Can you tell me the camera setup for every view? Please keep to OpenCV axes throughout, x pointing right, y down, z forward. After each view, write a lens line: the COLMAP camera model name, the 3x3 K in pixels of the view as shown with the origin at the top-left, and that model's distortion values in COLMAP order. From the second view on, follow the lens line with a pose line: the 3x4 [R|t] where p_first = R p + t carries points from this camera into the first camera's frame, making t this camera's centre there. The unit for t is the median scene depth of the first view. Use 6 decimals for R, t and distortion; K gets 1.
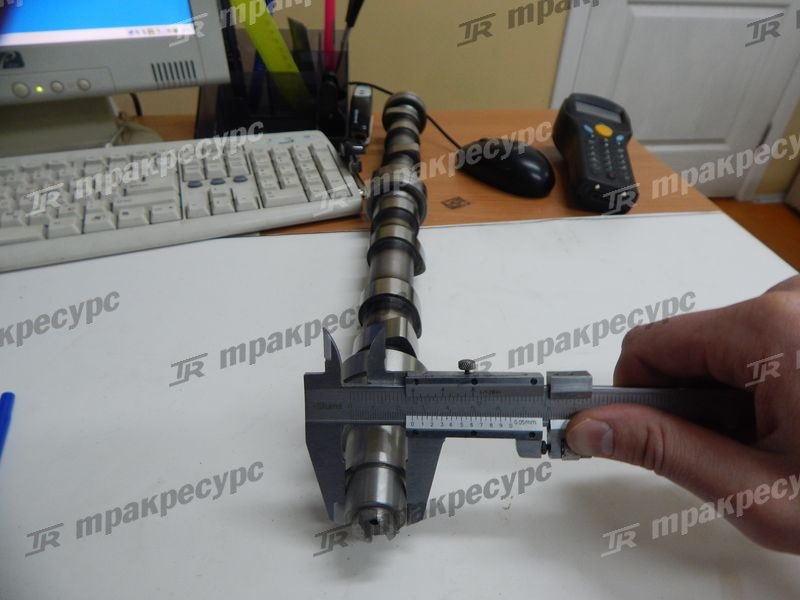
lens RADIAL K [[508.7, 0, 401.5], [0, 508.7, 305.5], [0, 0, 1]] dist [-0.017703, 0.015600]
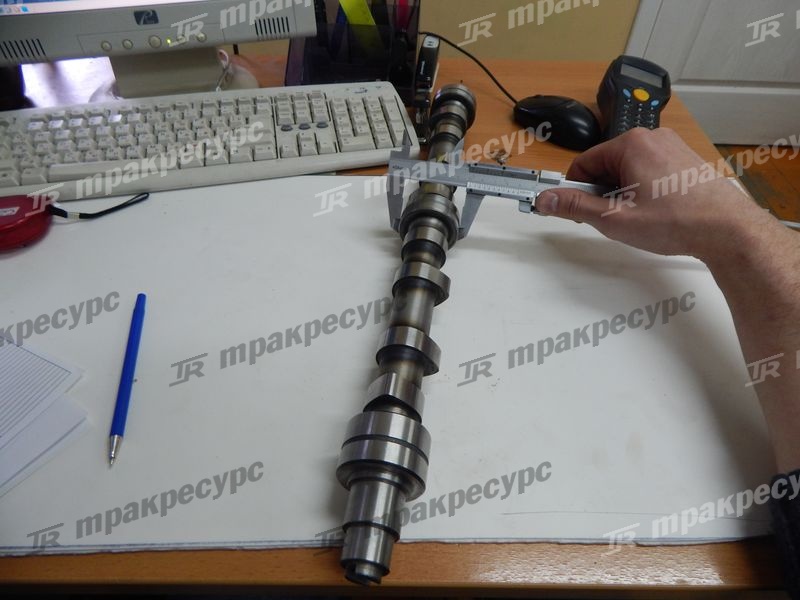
lens RADIAL K [[508.7, 0, 402.5], [0, 508.7, 301.4], [0, 0, 1]] dist [-0.017703, 0.015600]
pose [[0.990372, 0.090903, -0.104398, 0.039885], [-0.075551, 0.986892, 0.142608, -0.017811], [0.115993, -0.133348, 0.984258, -0.234831]]
